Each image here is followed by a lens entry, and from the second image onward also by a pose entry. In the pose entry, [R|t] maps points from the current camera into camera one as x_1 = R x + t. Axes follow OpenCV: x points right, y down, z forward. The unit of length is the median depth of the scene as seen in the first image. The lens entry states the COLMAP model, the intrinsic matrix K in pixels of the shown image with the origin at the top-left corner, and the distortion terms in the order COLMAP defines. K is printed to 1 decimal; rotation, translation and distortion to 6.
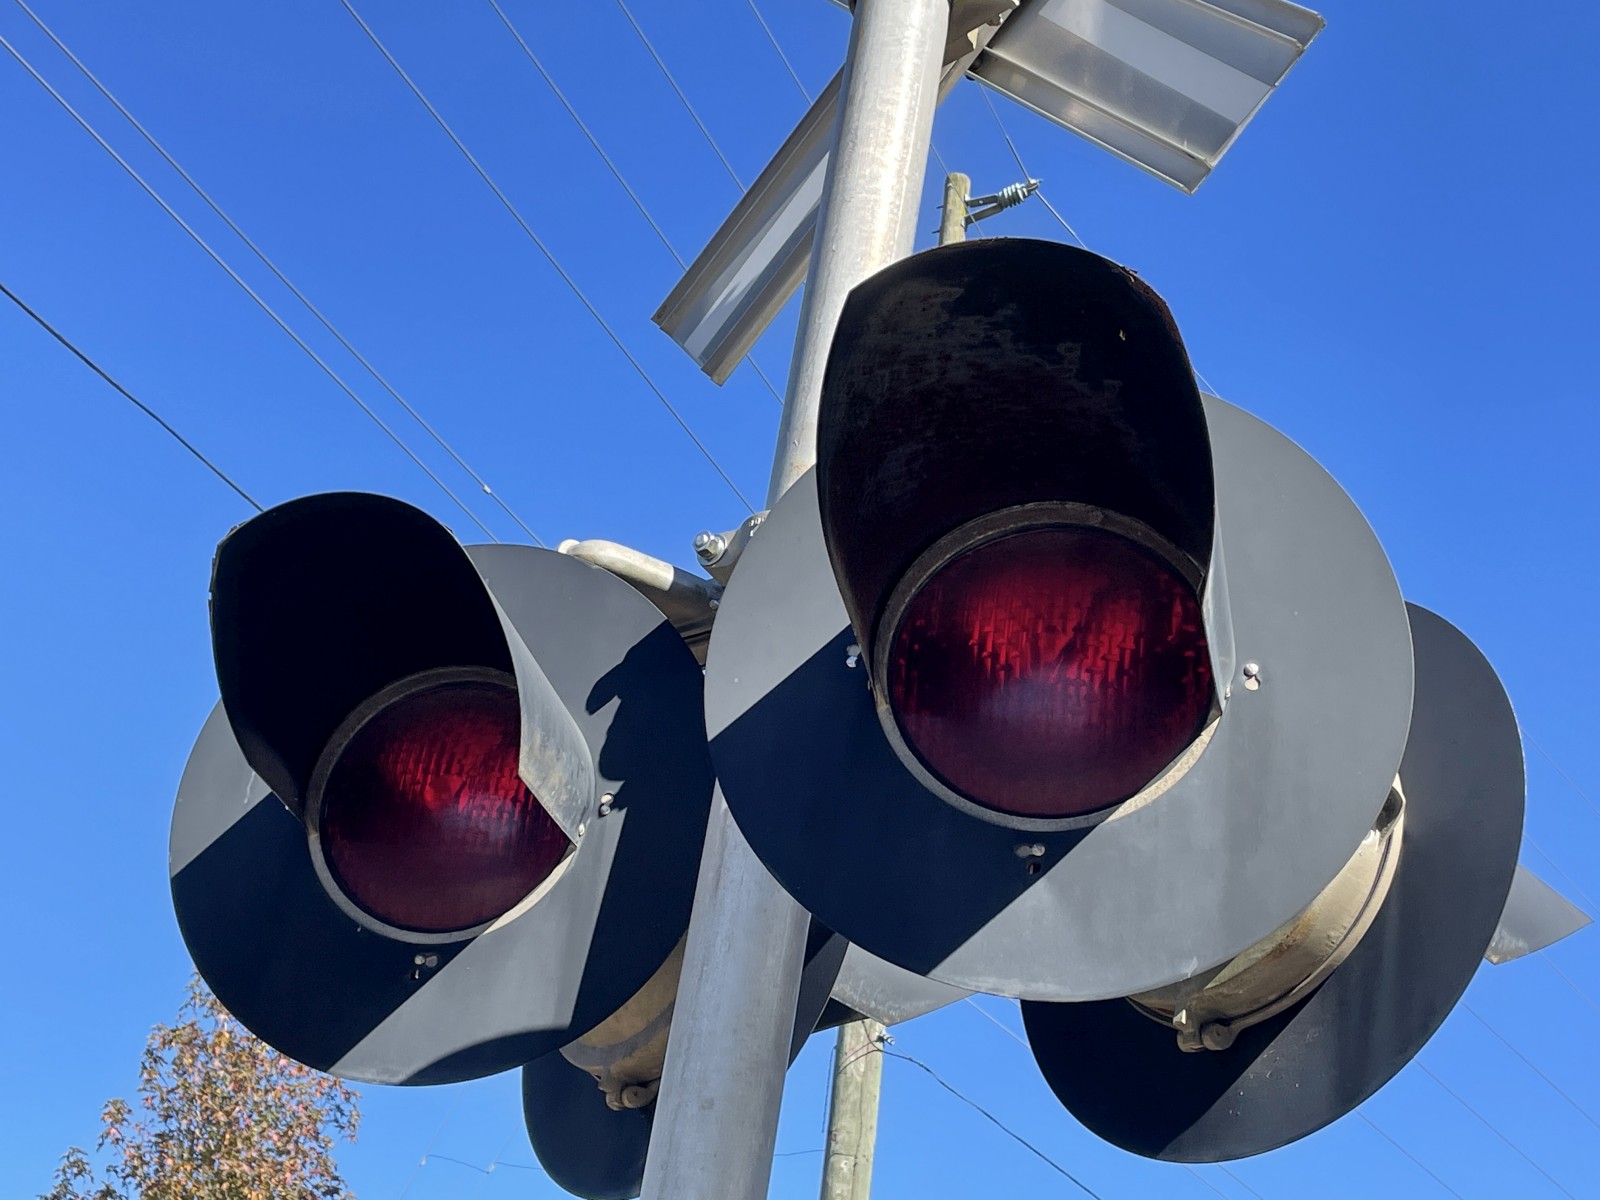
lens RADIAL K [[2337.6, 0, 800.0], [0, 2337.6, 600.0], [0, 0, 1]] dist [0.111984, 0.018549]
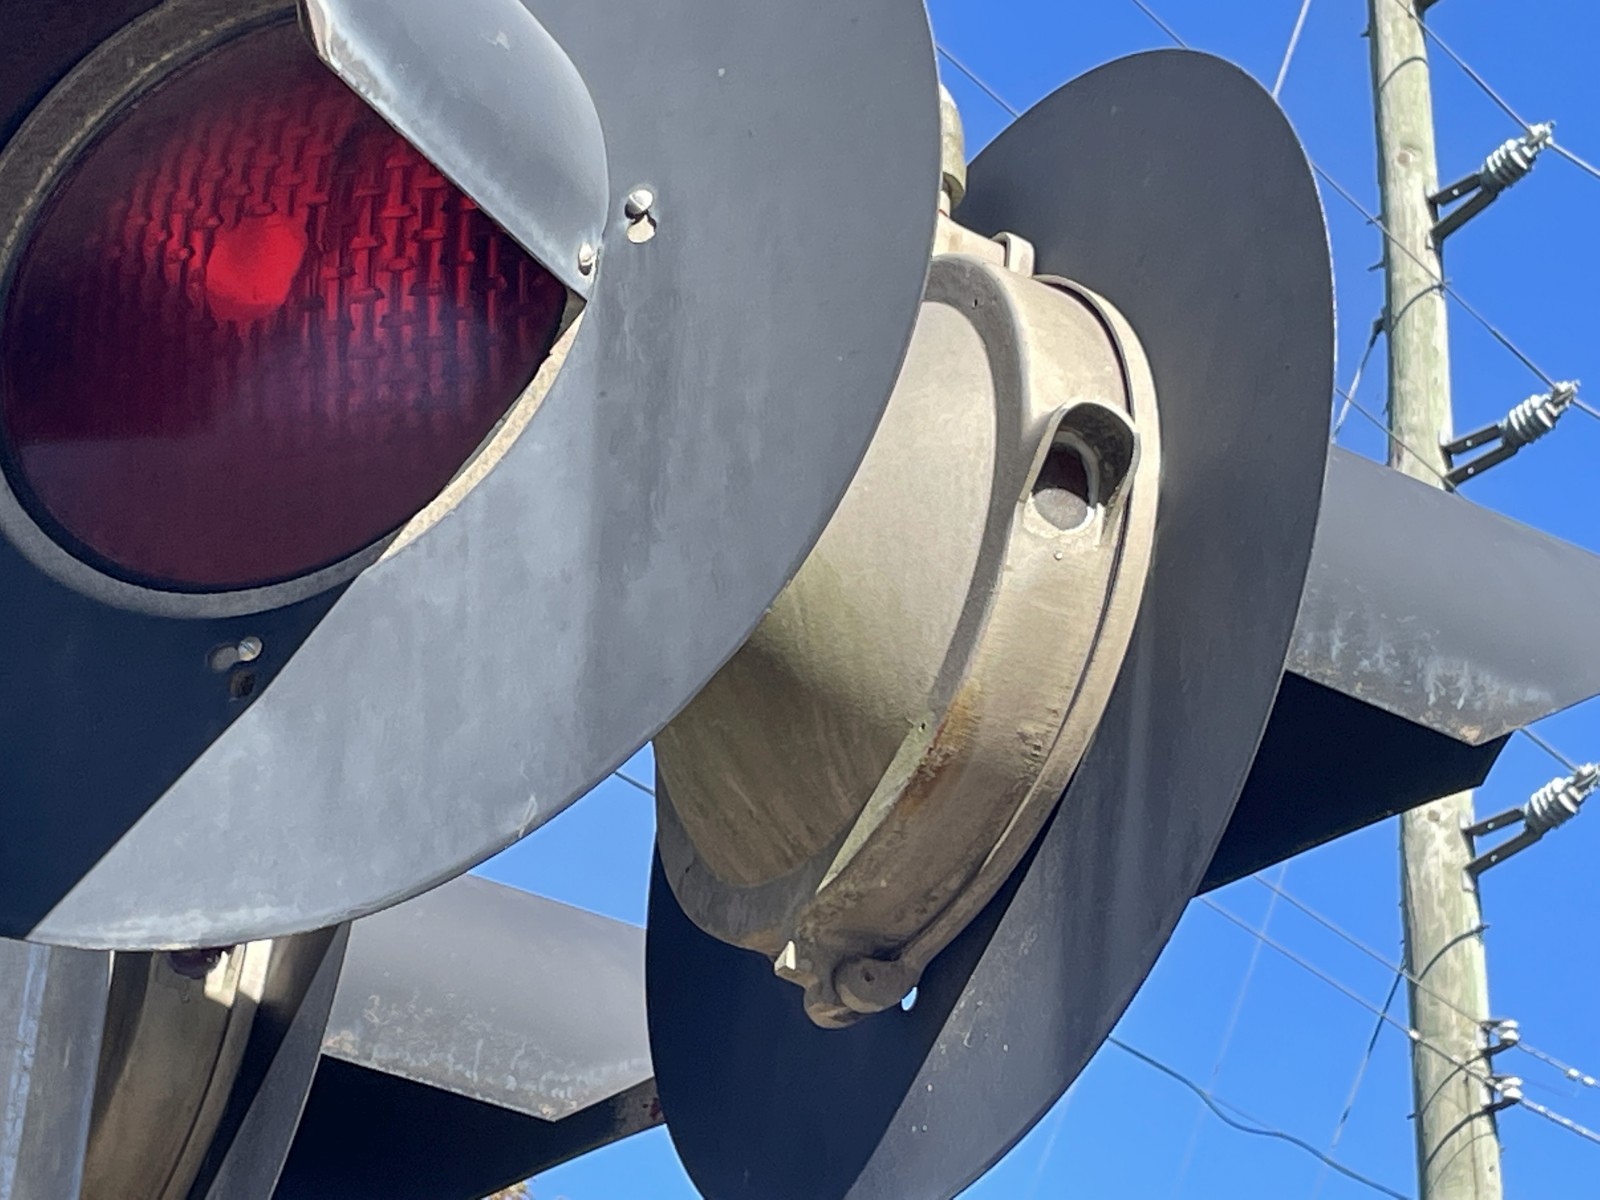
lens RADIAL K [[3986.9, 0, 800.3], [0, 3986.9, 643.4], [0, 0, 1]] dist [0.074475, 0.186683]
pose [[0.966860, -0.190014, -0.170520, 0.332782], [0.190513, 0.981591, -0.013589, 0.130276], [0.169963, -0.019348, 0.985261, 0.191425]]
